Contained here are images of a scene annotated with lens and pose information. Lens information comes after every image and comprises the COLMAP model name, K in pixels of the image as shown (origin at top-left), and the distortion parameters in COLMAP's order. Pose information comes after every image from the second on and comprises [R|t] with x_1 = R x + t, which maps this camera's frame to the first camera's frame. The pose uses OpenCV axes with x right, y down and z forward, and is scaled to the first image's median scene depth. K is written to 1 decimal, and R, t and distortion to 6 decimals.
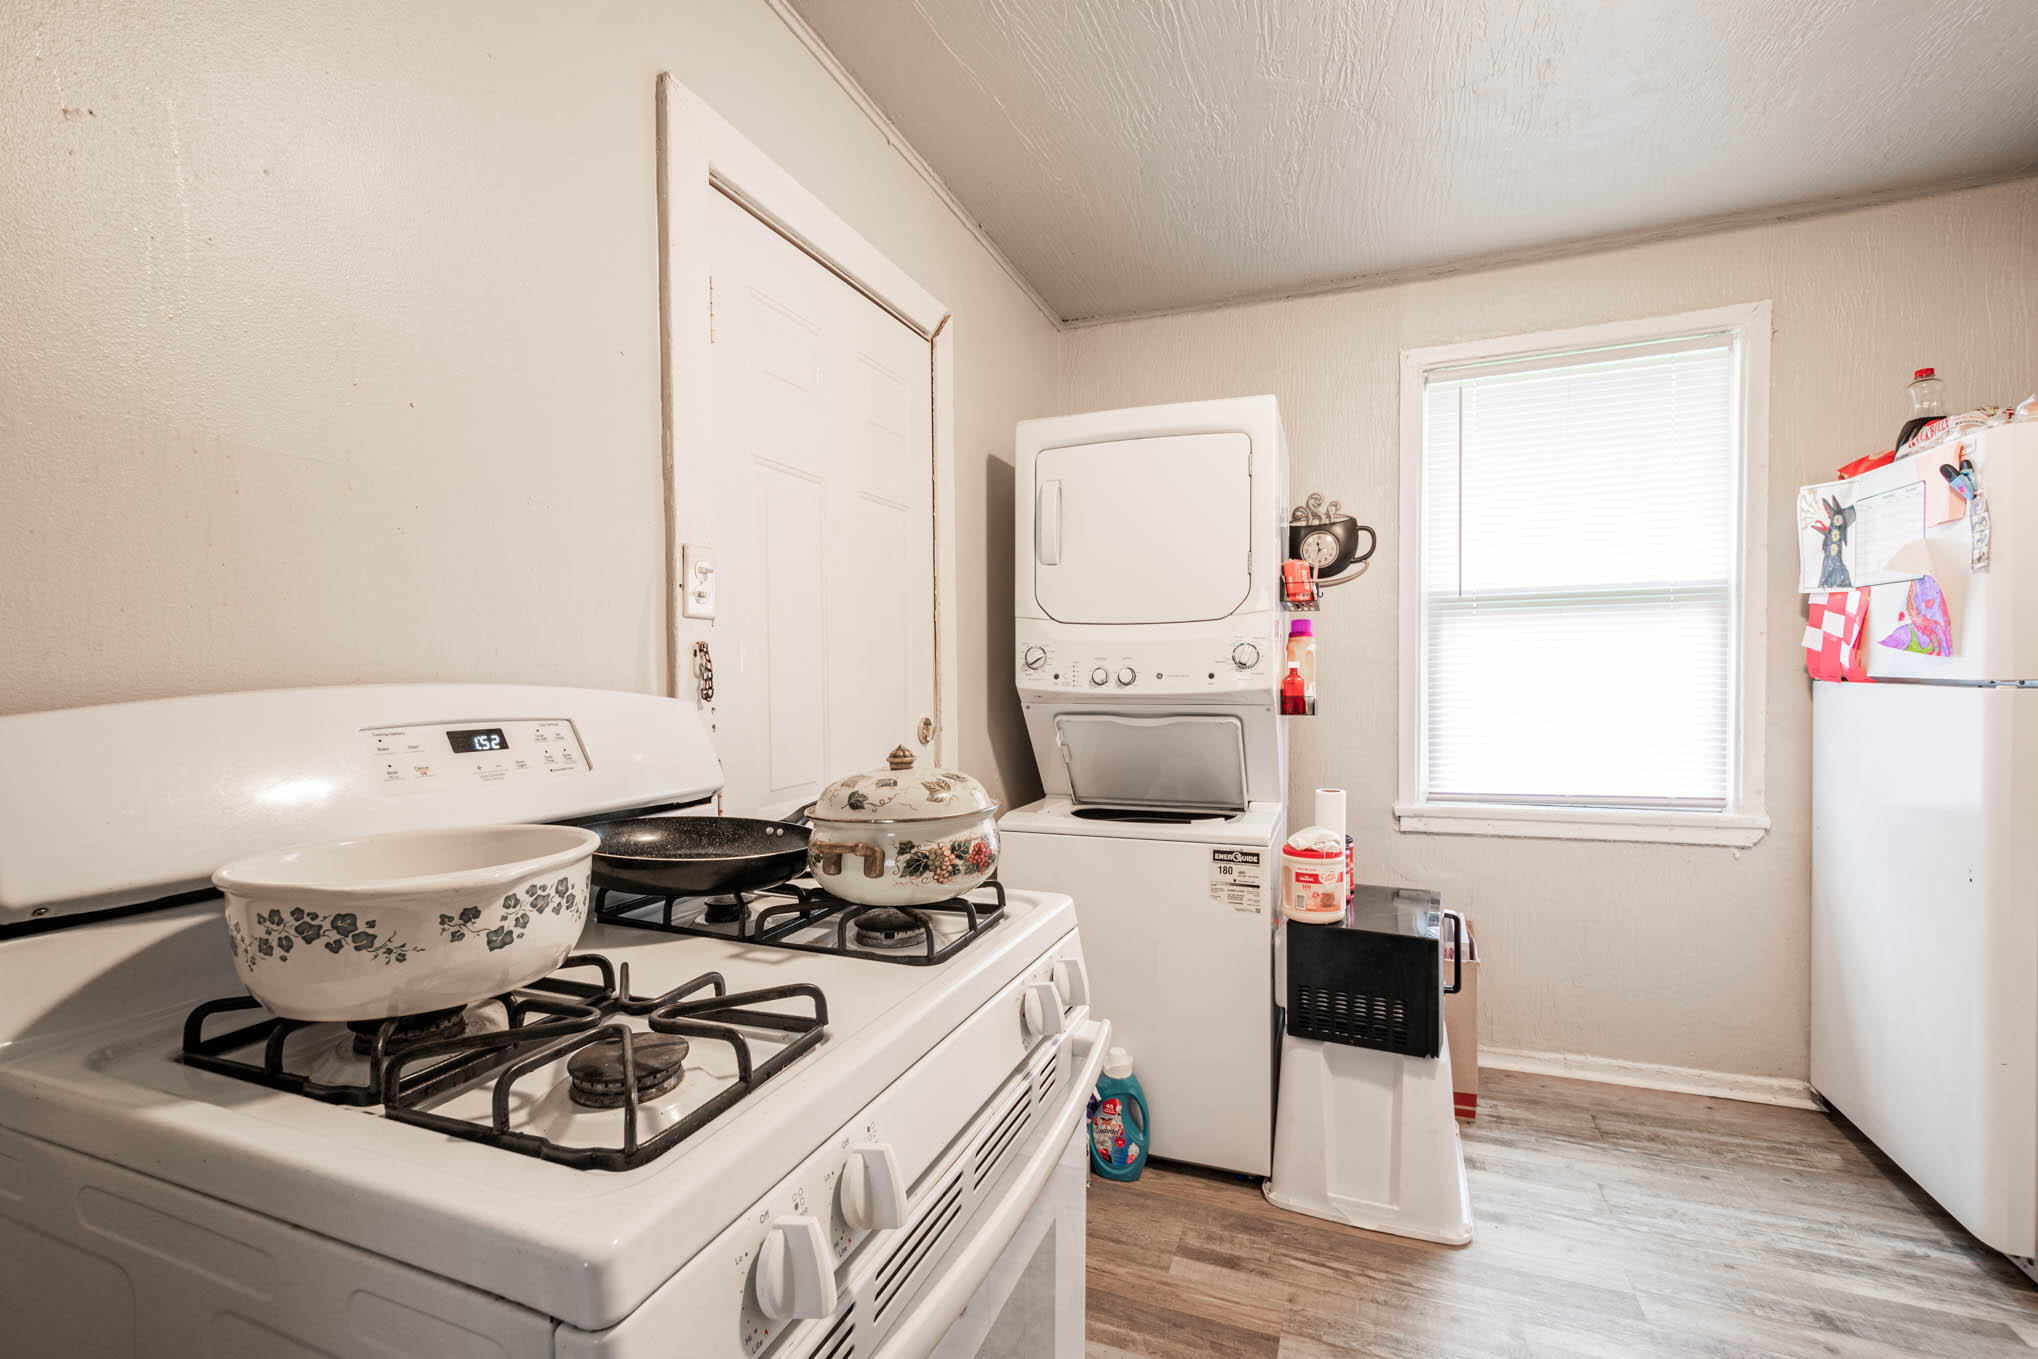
lens RADIAL K [[894.6, 0, 1014.6], [0, 894.6, 680.0], [0, 0, 1]] dist [-0.000791, -0.000117]
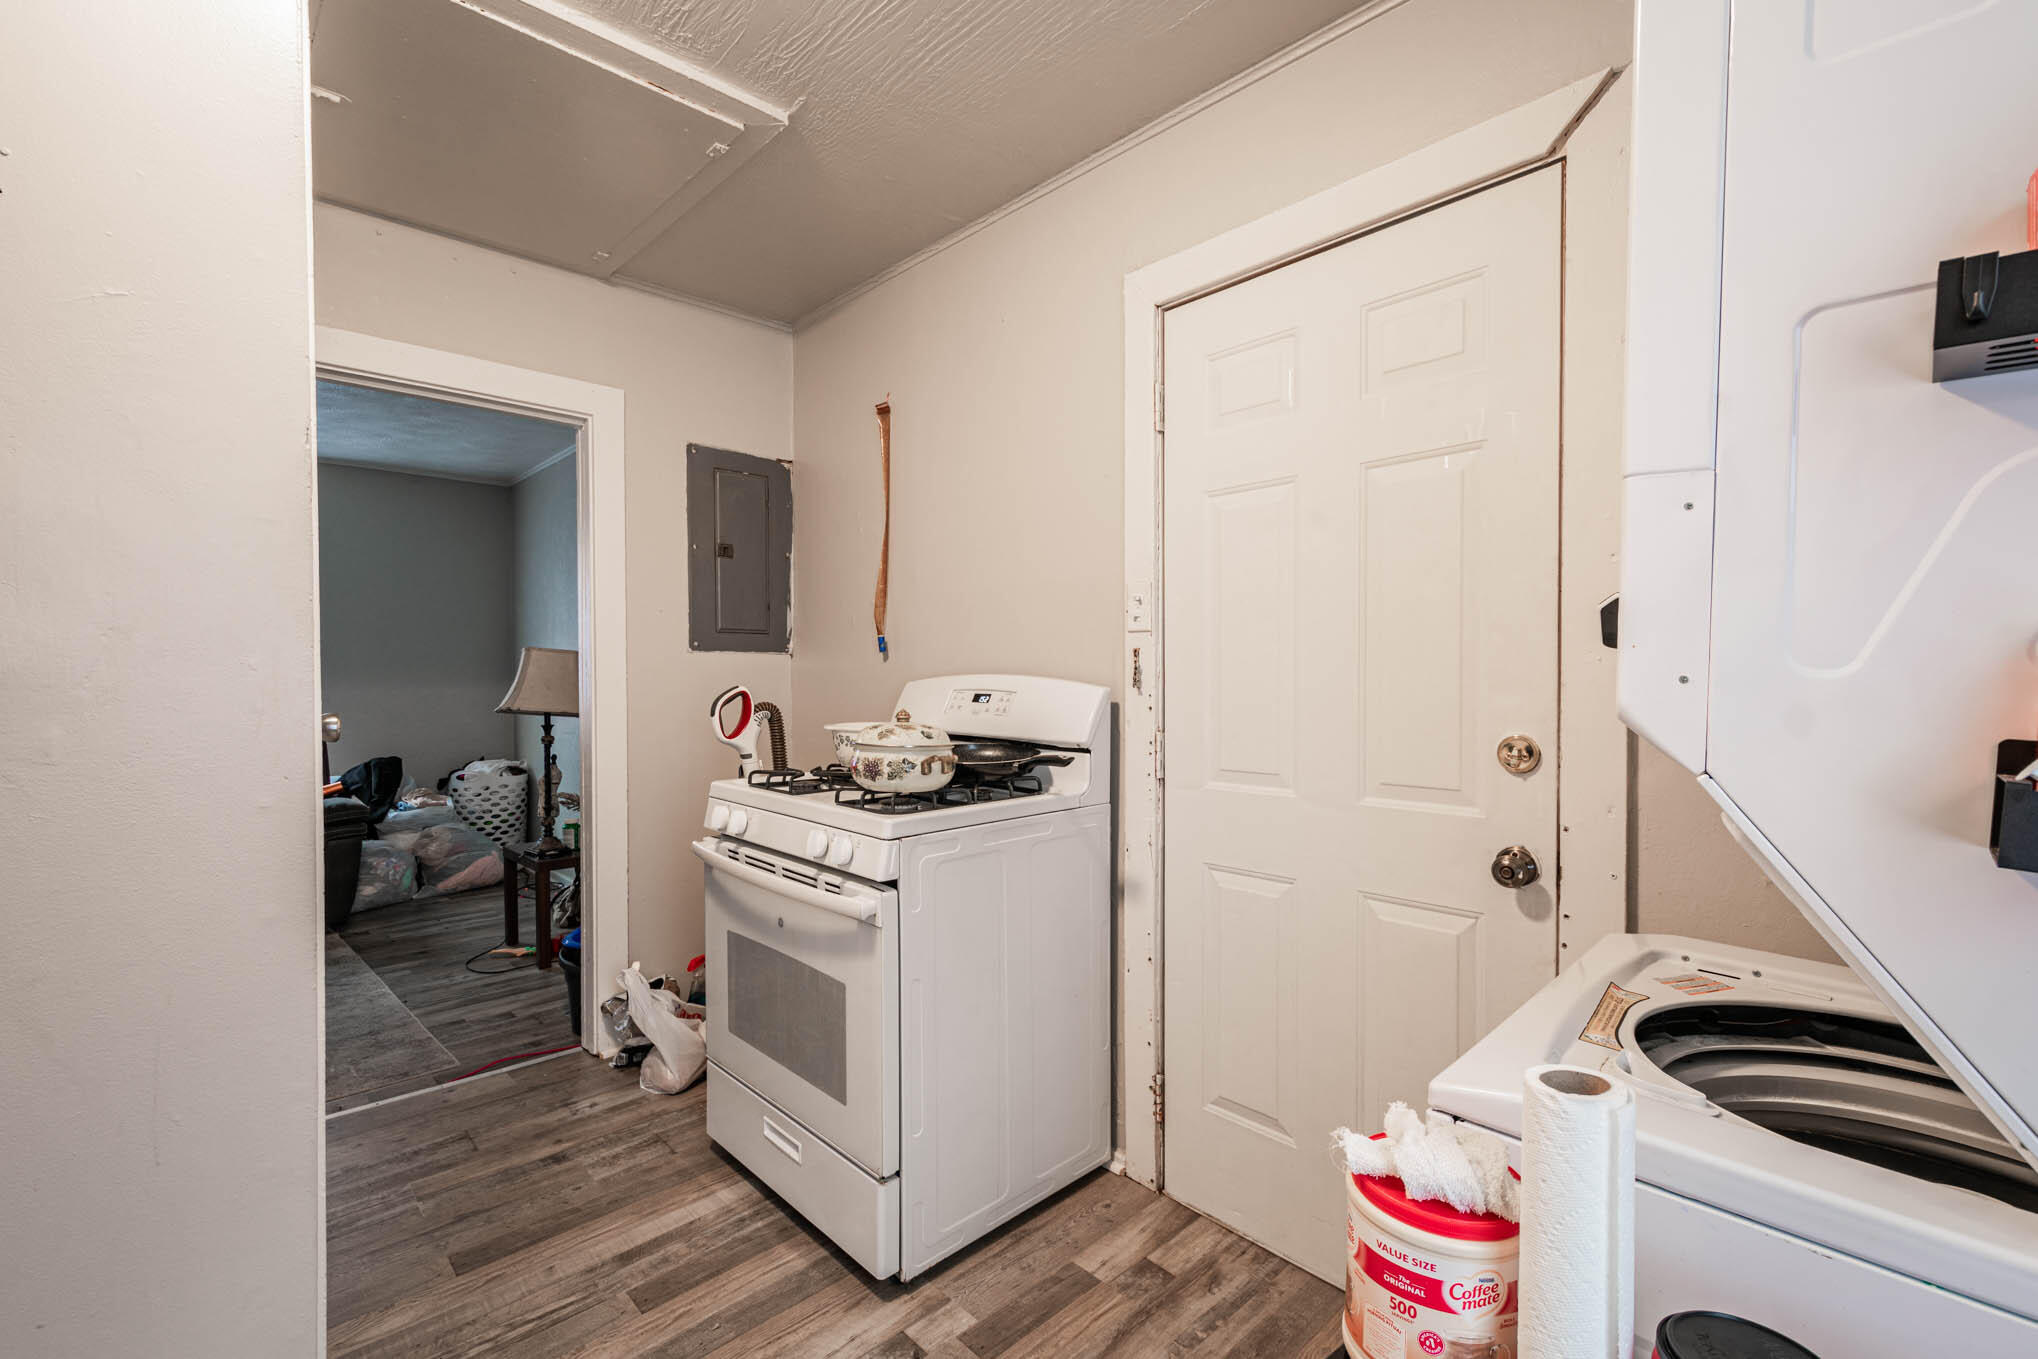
lens RADIAL K [[894.6, 0, 1017.6], [0, 894.6, 677.5], [0, 0, 1]] dist [-0.000791, -0.000117]
pose [[-0.426548, 0.020908, -0.904223, 0.948353], [-0.004815, 0.999666, 0.025386, -0.019353], [0.904452, 0.015182, -0.426305, 1.820654]]
